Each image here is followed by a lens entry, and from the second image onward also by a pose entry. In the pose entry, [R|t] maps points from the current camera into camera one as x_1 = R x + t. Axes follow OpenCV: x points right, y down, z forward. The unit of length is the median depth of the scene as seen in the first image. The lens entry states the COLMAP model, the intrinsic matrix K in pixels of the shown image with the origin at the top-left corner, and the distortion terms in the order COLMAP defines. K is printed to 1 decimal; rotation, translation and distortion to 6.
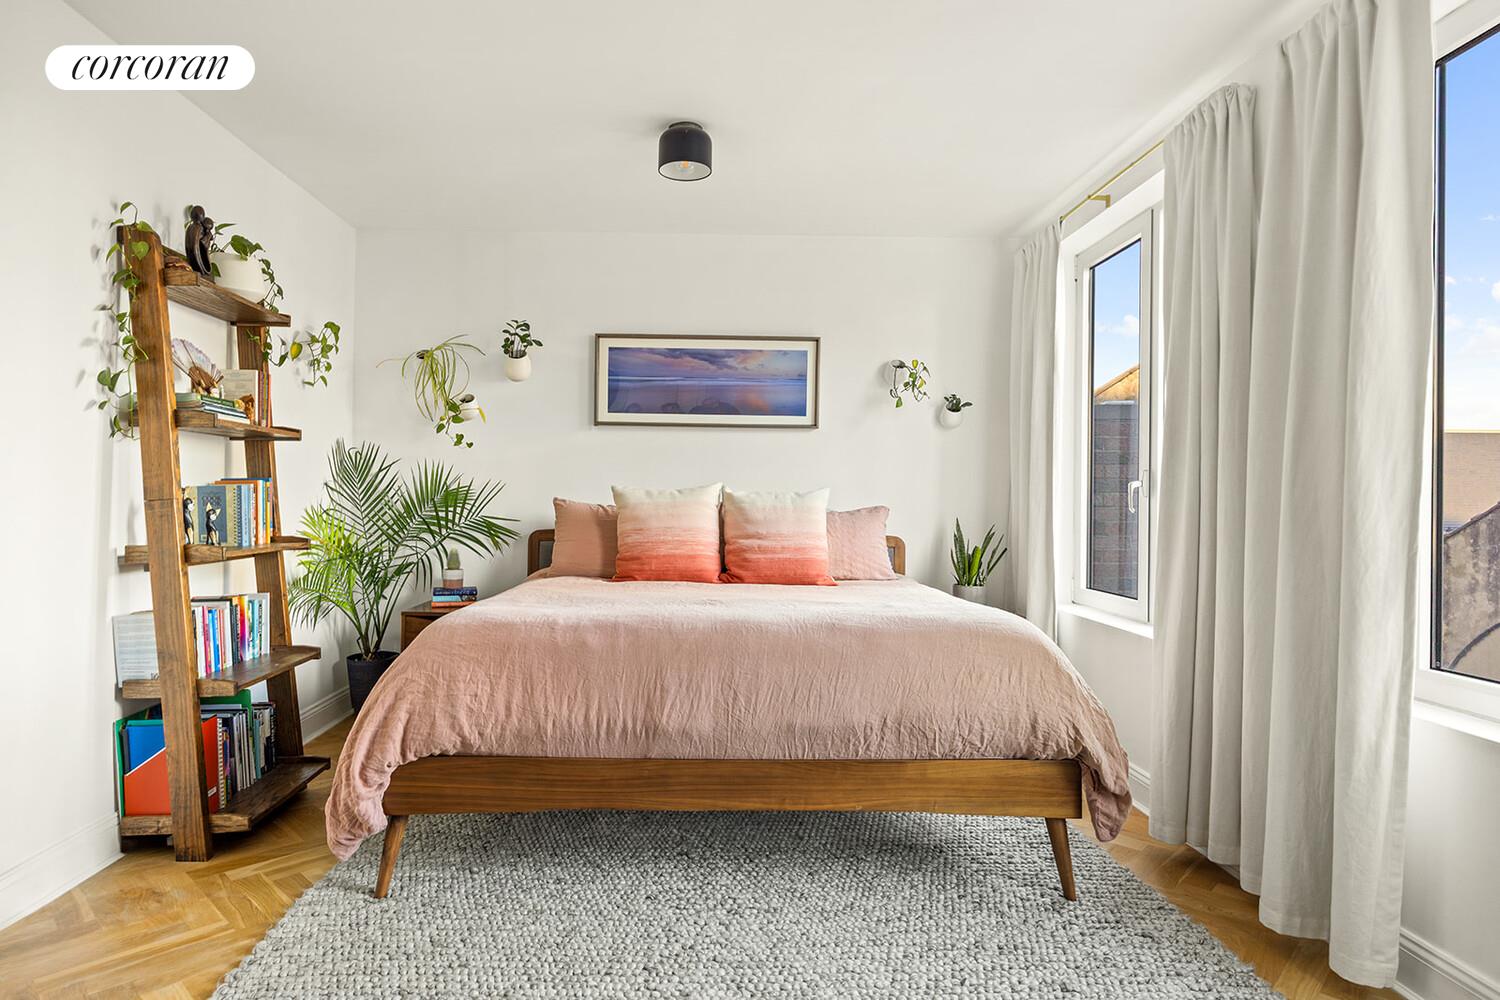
lens RADIAL K [[848.0, 0, 750.0], [0, 848.0, 500.0], [0, 0, 1]] dist [0.000894, 0.000820]
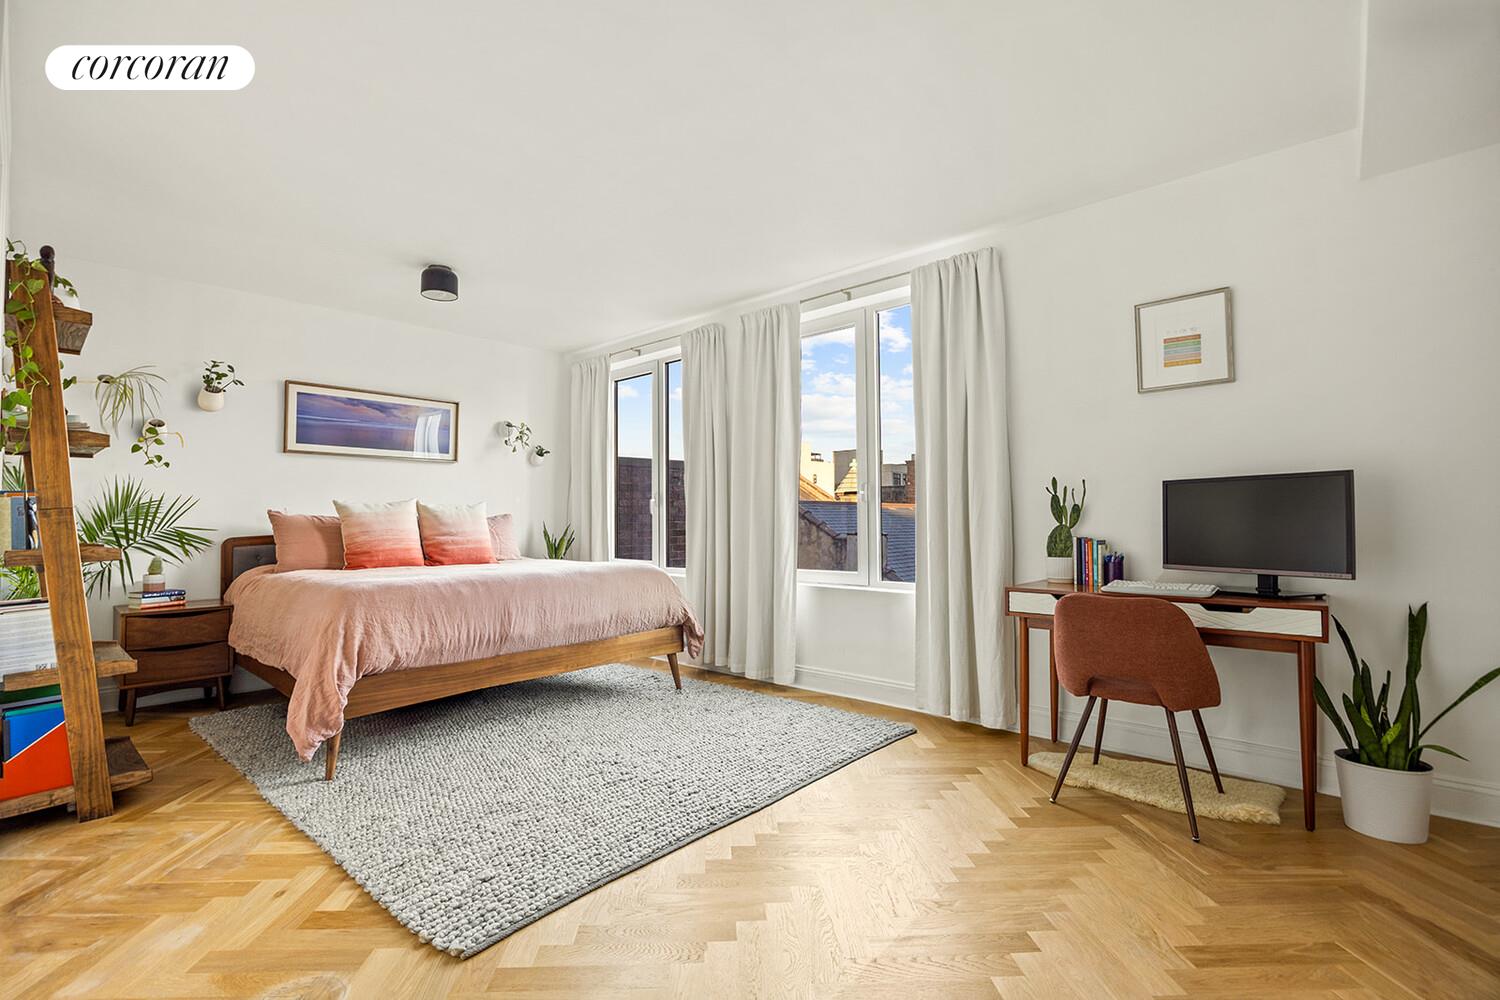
lens RADIAL K [[672.6, 0, 749.1], [0, 672.6, 510.3], [0, 0, 1]] dist [0.001455, 0.000343]
pose [[0.680015, -0.008578, 0.733148, -0.501197], [0.017765, 0.999831, -0.004778, 0.015868], [-0.732983, 0.016274, 0.680053, -0.201117]]
